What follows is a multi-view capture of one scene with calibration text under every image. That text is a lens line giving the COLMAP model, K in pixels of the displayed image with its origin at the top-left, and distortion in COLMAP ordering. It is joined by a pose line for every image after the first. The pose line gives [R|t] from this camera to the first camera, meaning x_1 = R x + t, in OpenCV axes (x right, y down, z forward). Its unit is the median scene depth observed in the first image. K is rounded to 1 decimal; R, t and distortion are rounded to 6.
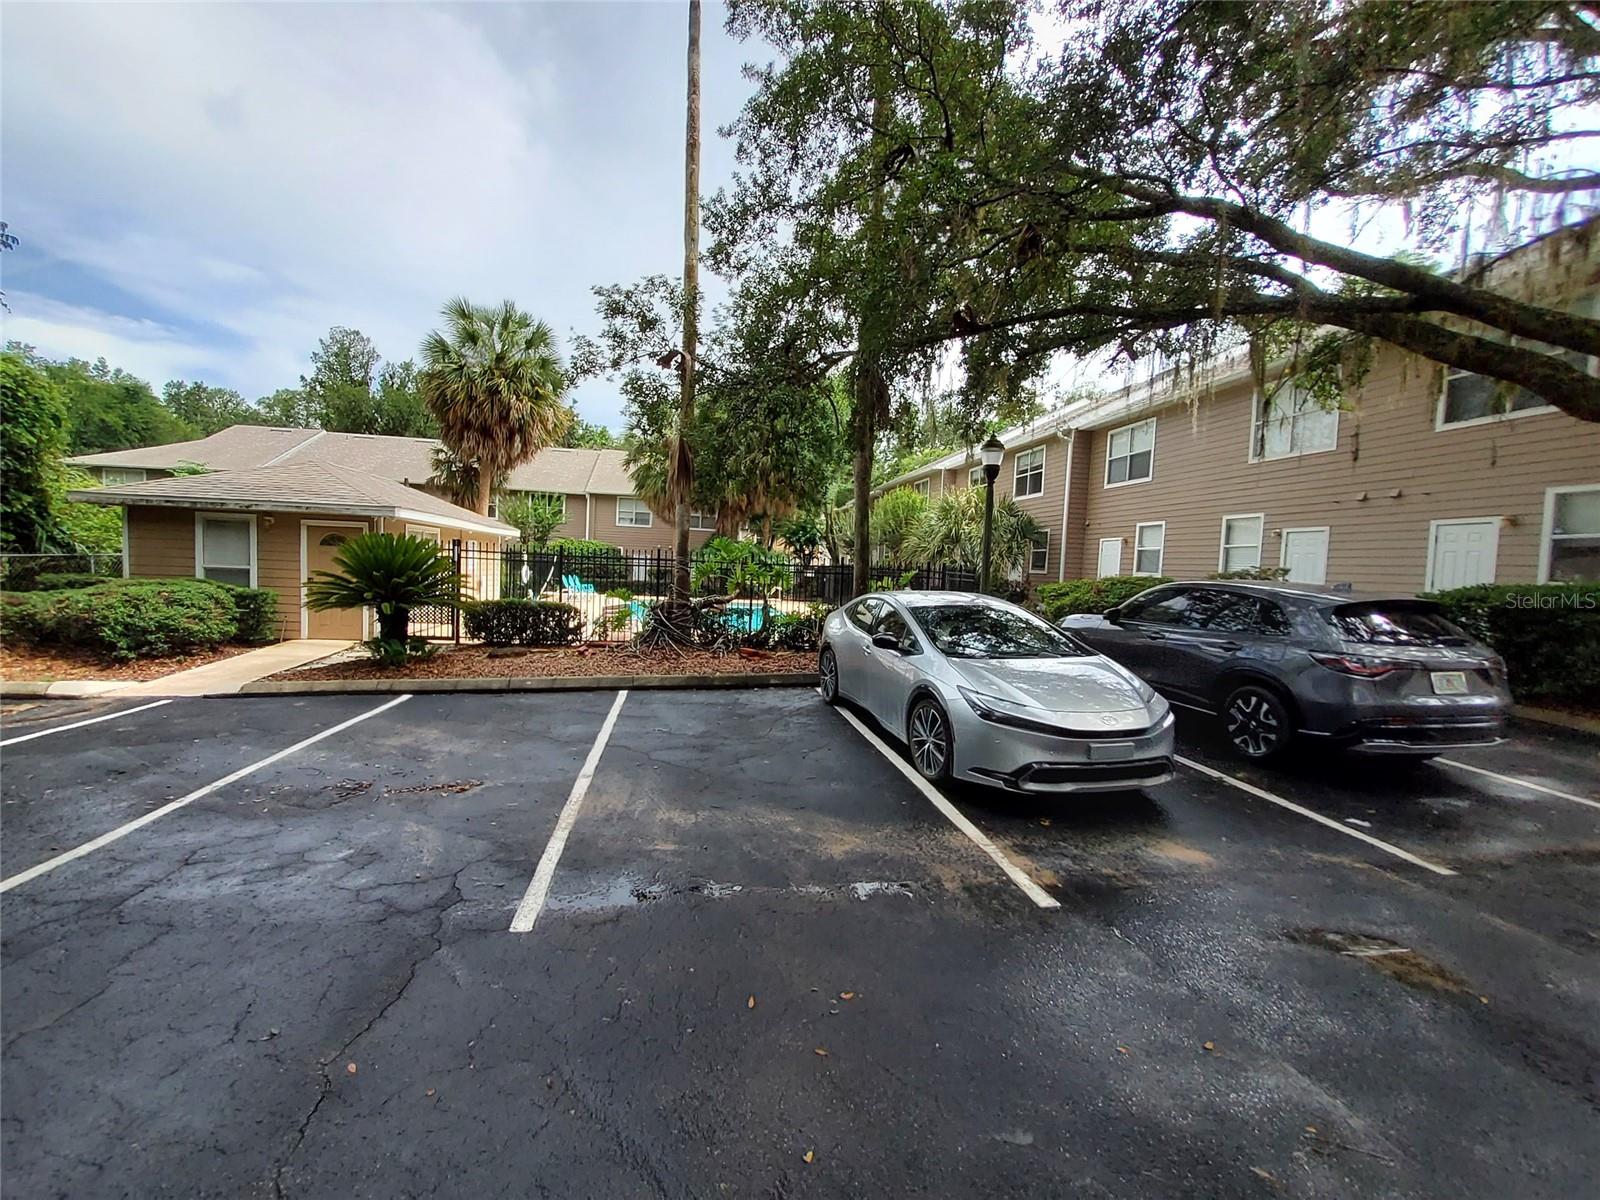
lens RADIAL K [[637.3, 0, 776.8], [0, 637.3, 599.7], [0, 0, 1]] dist [0.012730, -0.007841]
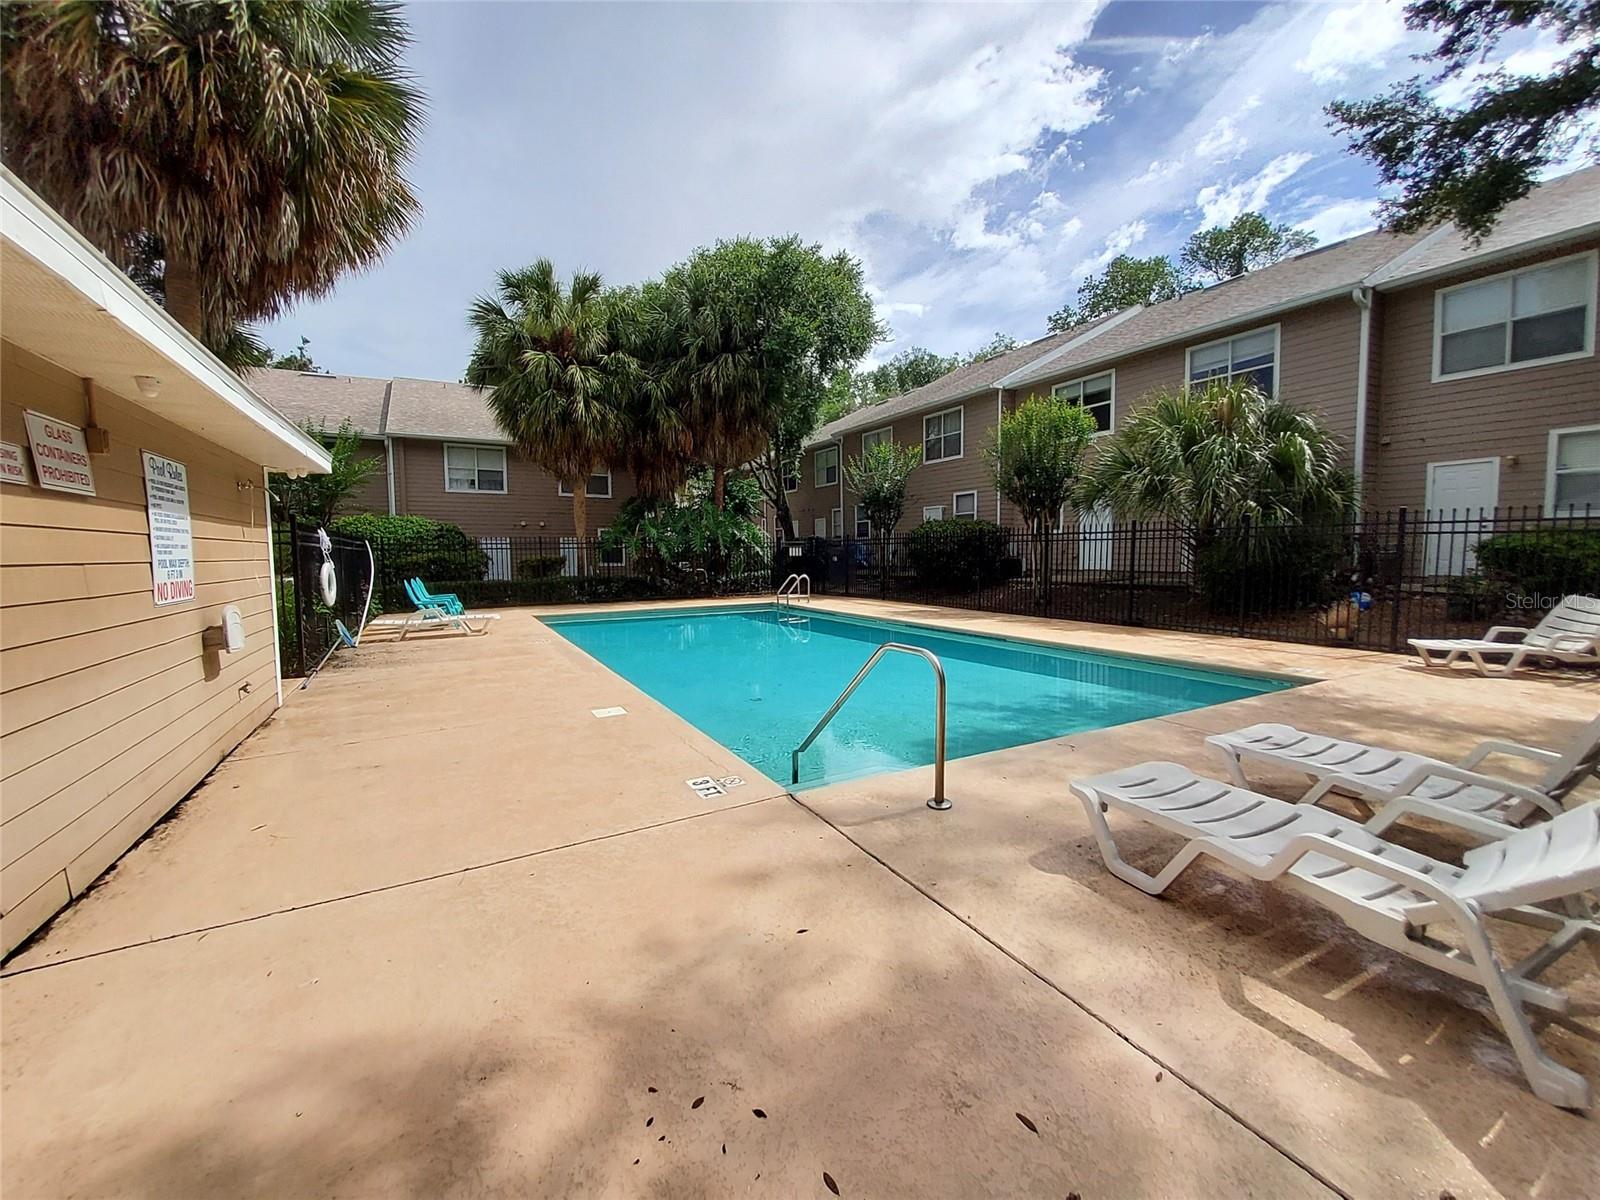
lens RADIAL K [[637.3, 0, 776.8], [0, 637.3, 599.7], [0, 0, 1]] dist [0.012730, -0.007841]
pose [[0.941736, -0.078233, 0.327128, -0.261835], [0.069652, 0.996852, 0.037885, -0.026500], [-0.329062, -0.012892, 0.944220, 0.529037]]
